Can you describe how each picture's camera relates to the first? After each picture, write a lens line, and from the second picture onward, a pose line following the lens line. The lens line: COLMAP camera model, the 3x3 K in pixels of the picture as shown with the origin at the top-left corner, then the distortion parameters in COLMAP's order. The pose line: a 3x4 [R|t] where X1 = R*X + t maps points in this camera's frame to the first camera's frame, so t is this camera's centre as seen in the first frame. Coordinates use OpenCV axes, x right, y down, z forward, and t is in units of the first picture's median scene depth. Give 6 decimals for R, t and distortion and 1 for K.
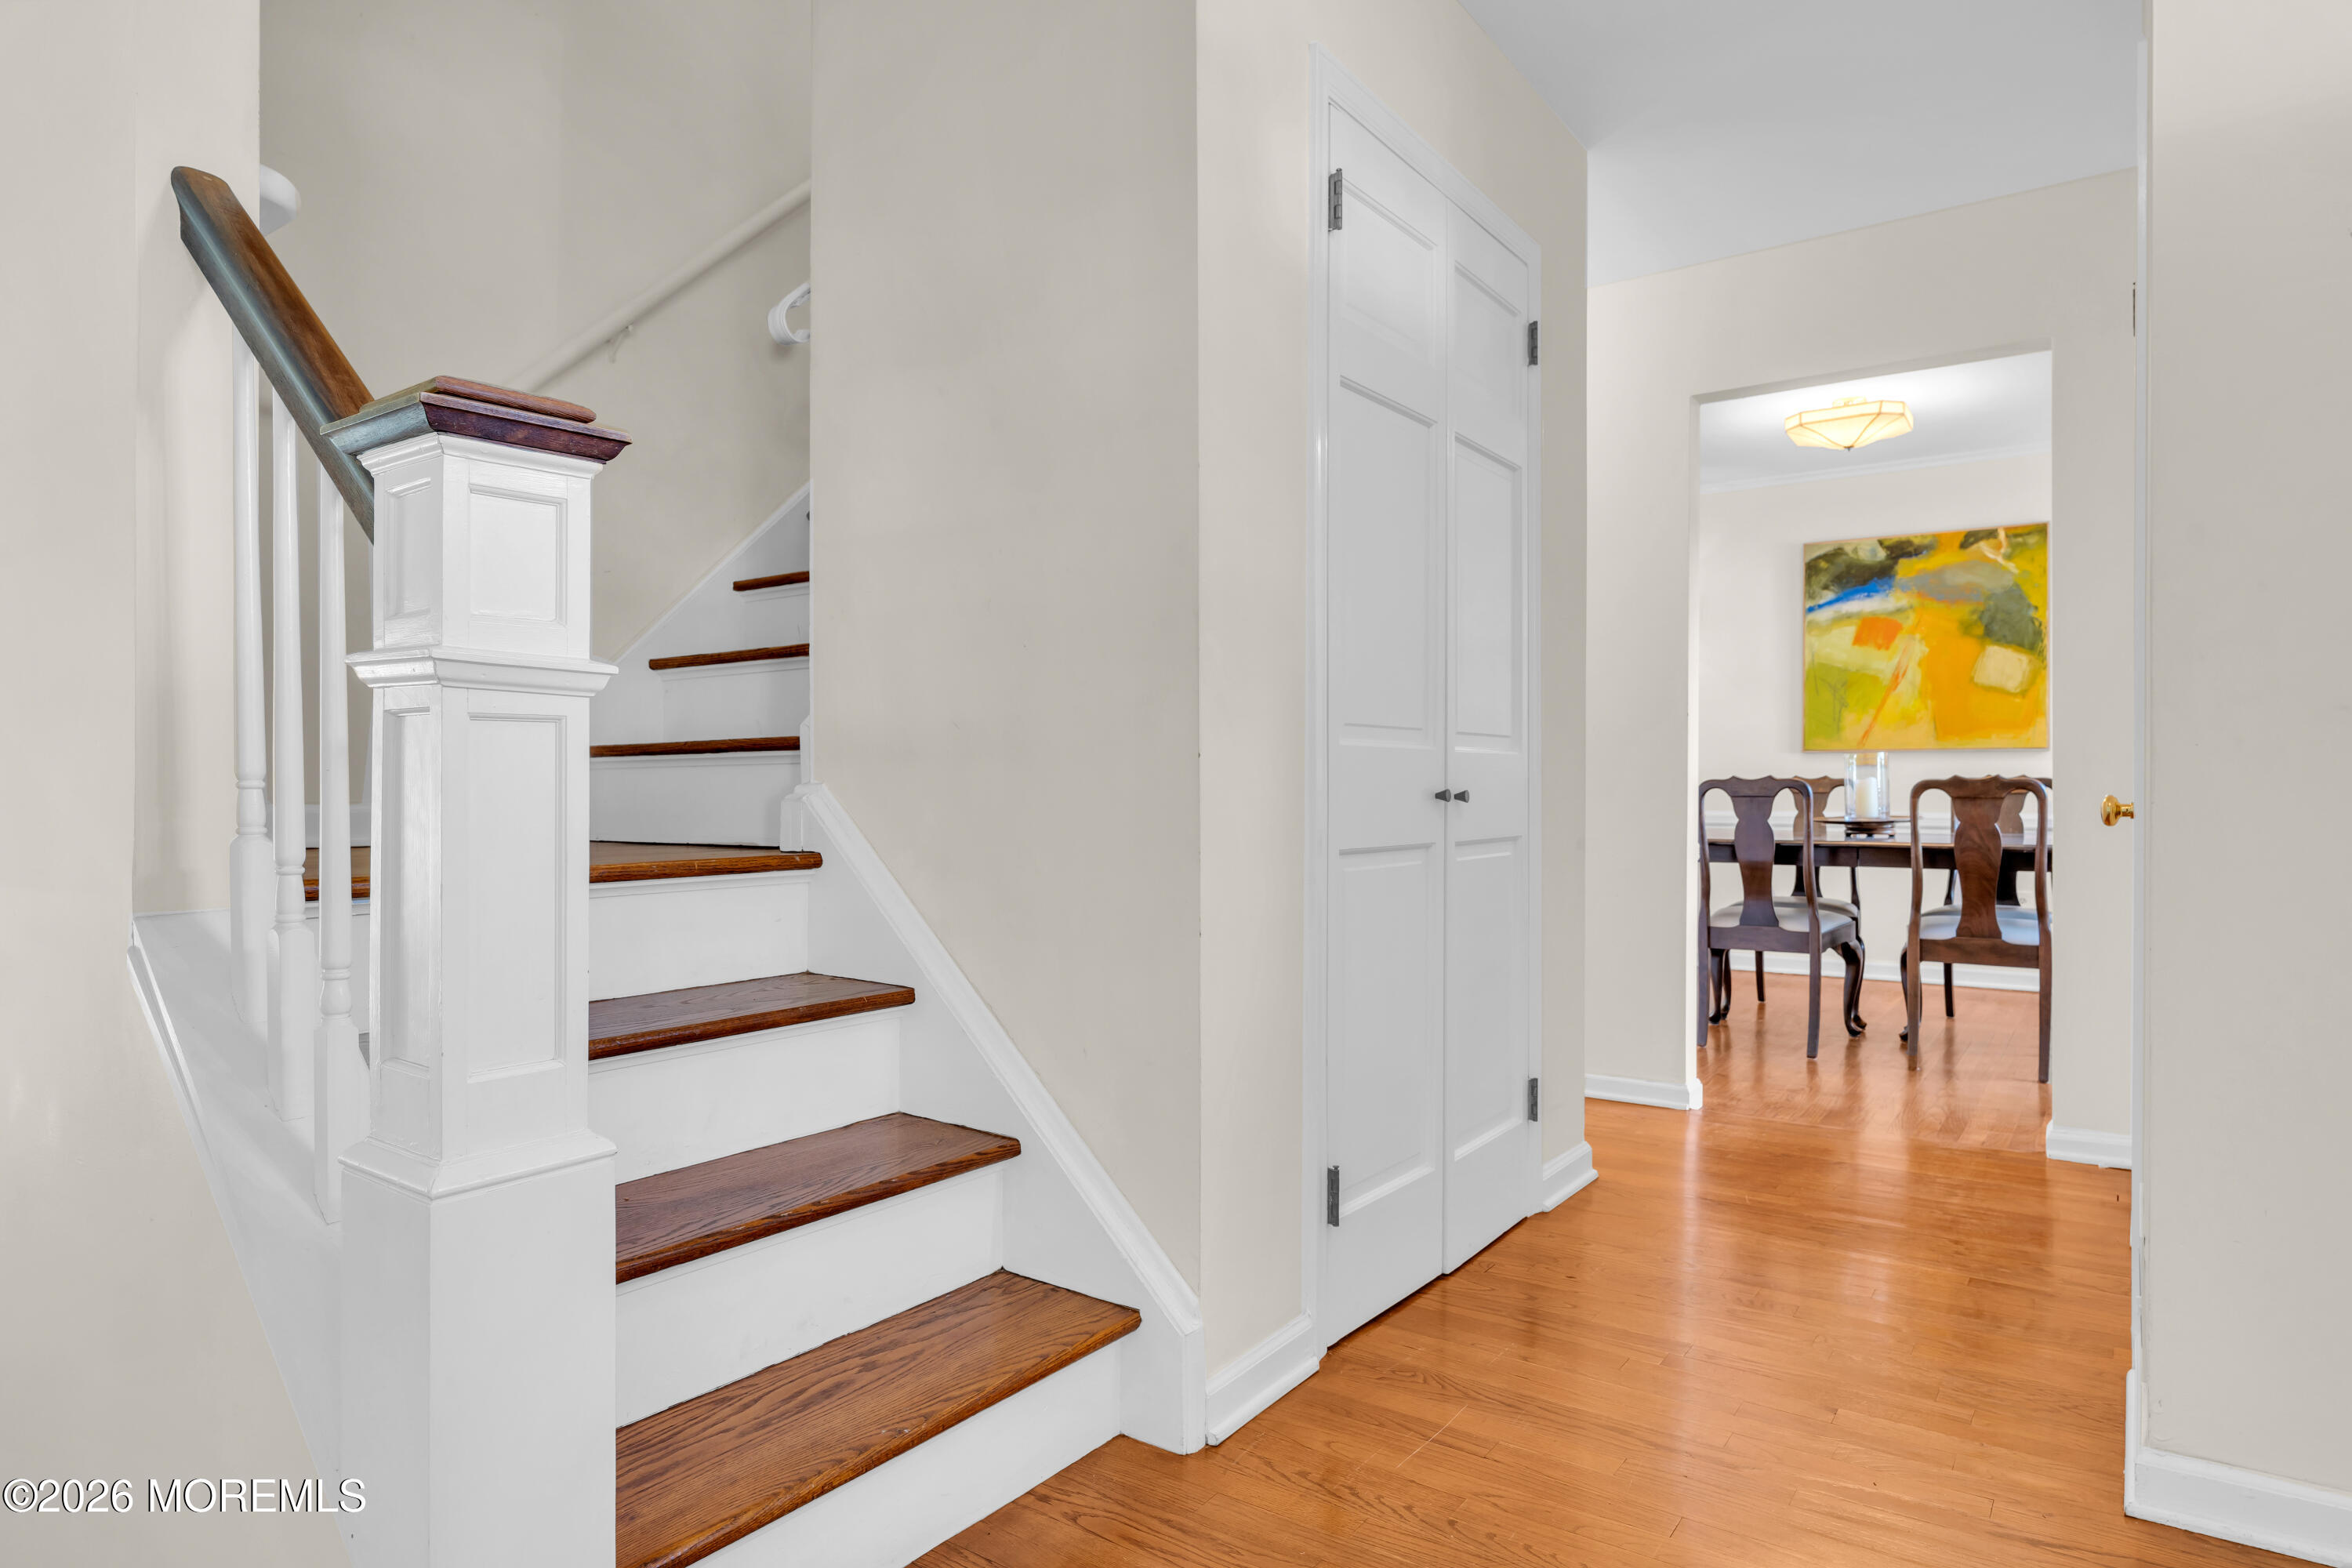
lens RADIAL K [[1400.3, 0, 1171.6], [0, 1400.3, 767.9], [0, 0, 1]] dist [0.001760, -0.000942]
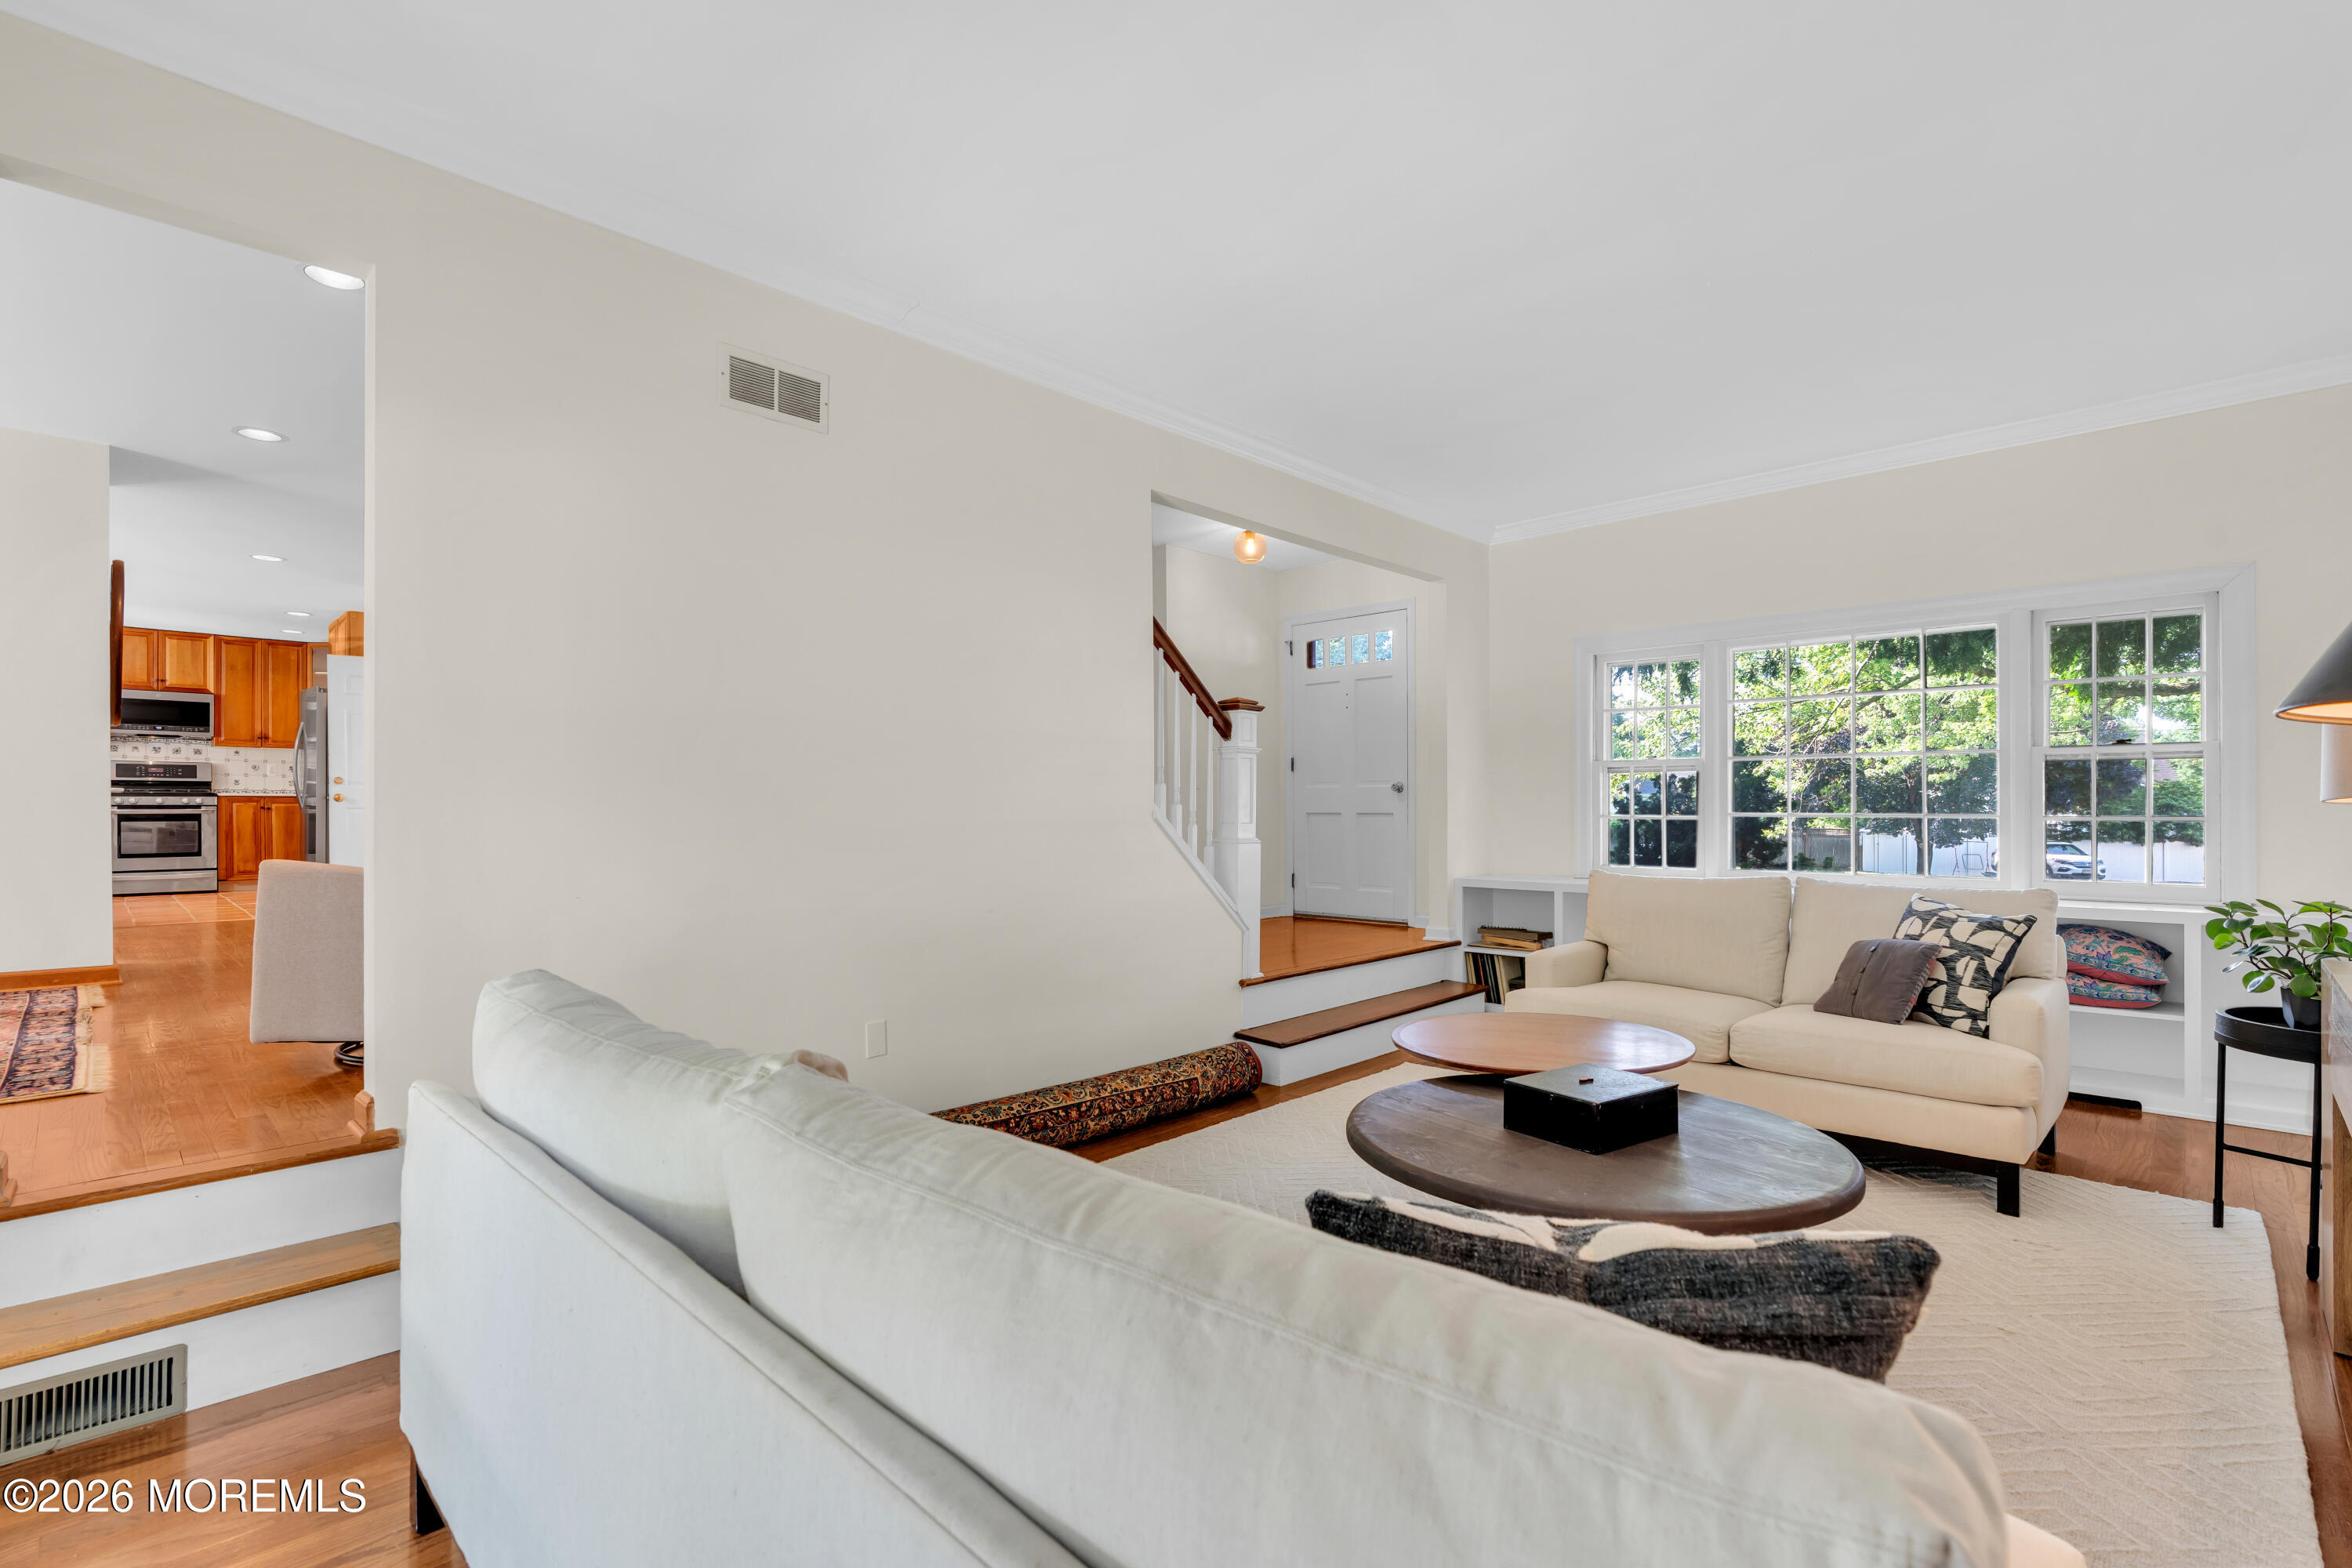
lens RADIAL K [[1063.6, 0, 1171.4], [0, 1063.6, 800.3], [0, 0, 1]] dist [-0.004644, -0.000158]
pose [[0.168951, 0.006943, 0.985600, -0.830216], [-0.010643, 0.999930, -0.005219, 0.026091], [-0.985567, -0.009608, 0.169013, 0.112029]]
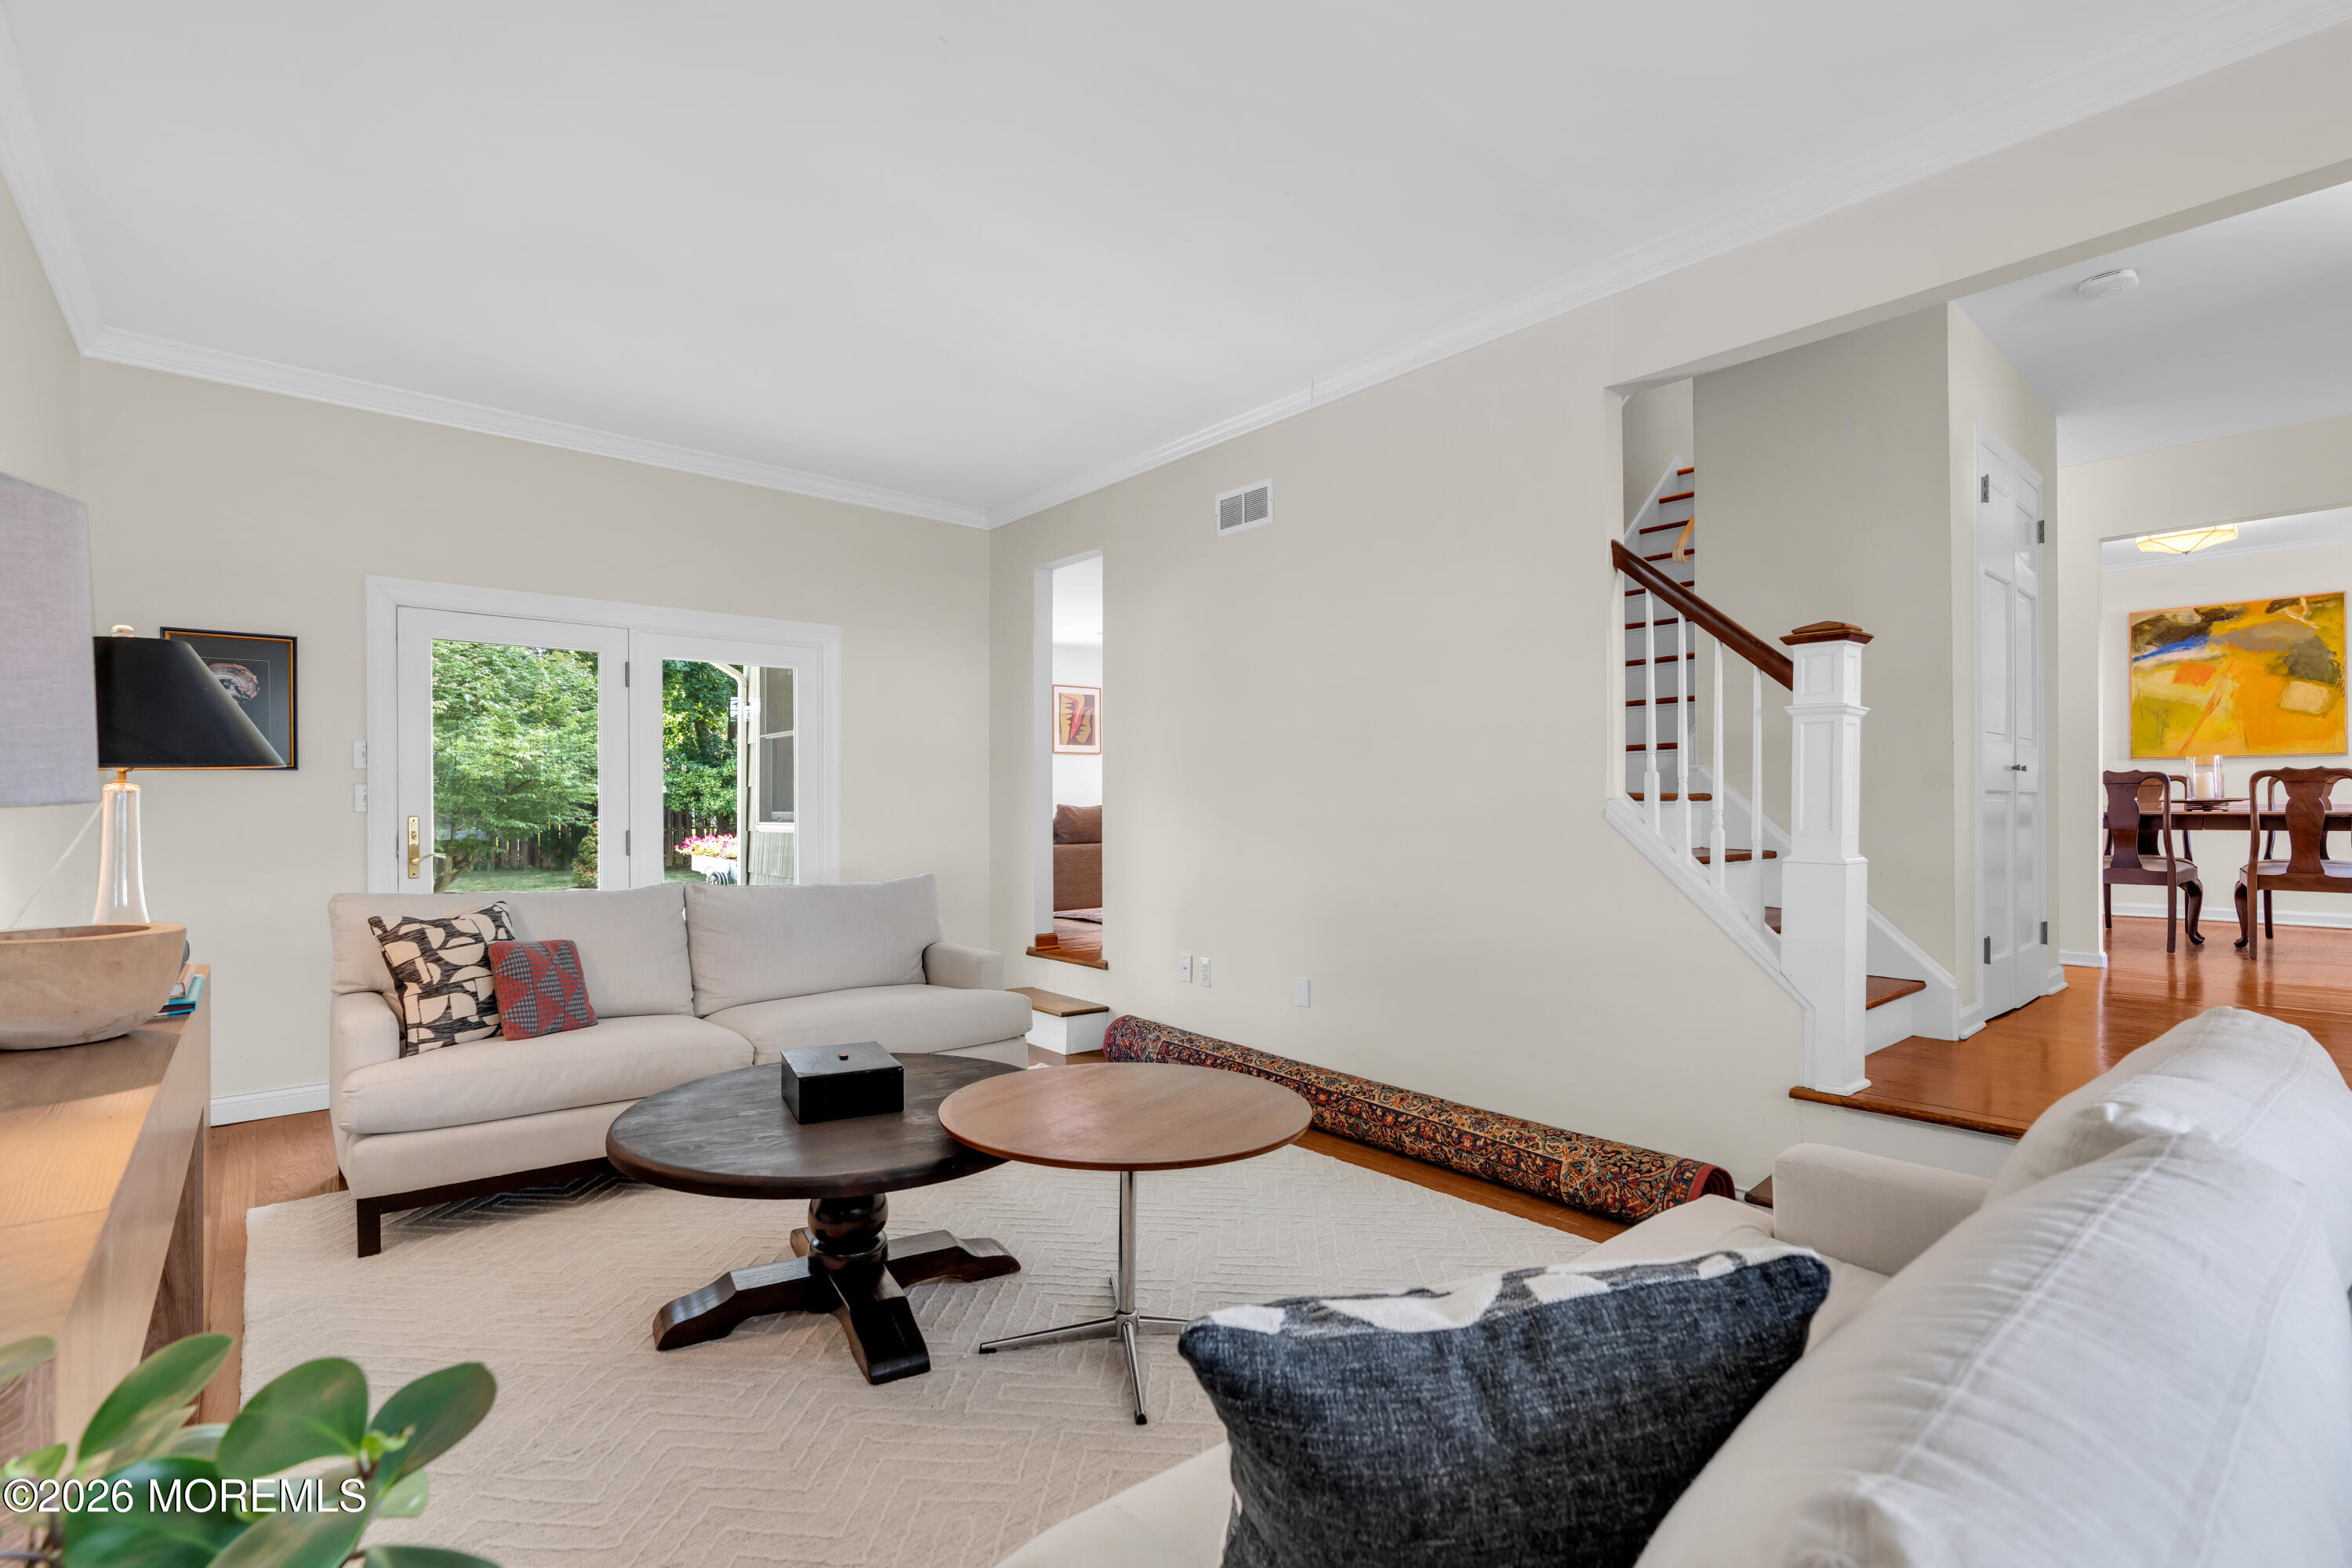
lens RADIAL K [[1069.2, 0, 1176.0], [0, 1069.2, 784.0], [0, 0, 1]] dist [-0.000107, 0.000338]
pose [[0.969525, -0.004037, -0.244959, -0.242049], [0.002631, 0.999978, -0.006067, 0.019500], [0.244978, 0.005238, 0.969514, -0.316162]]
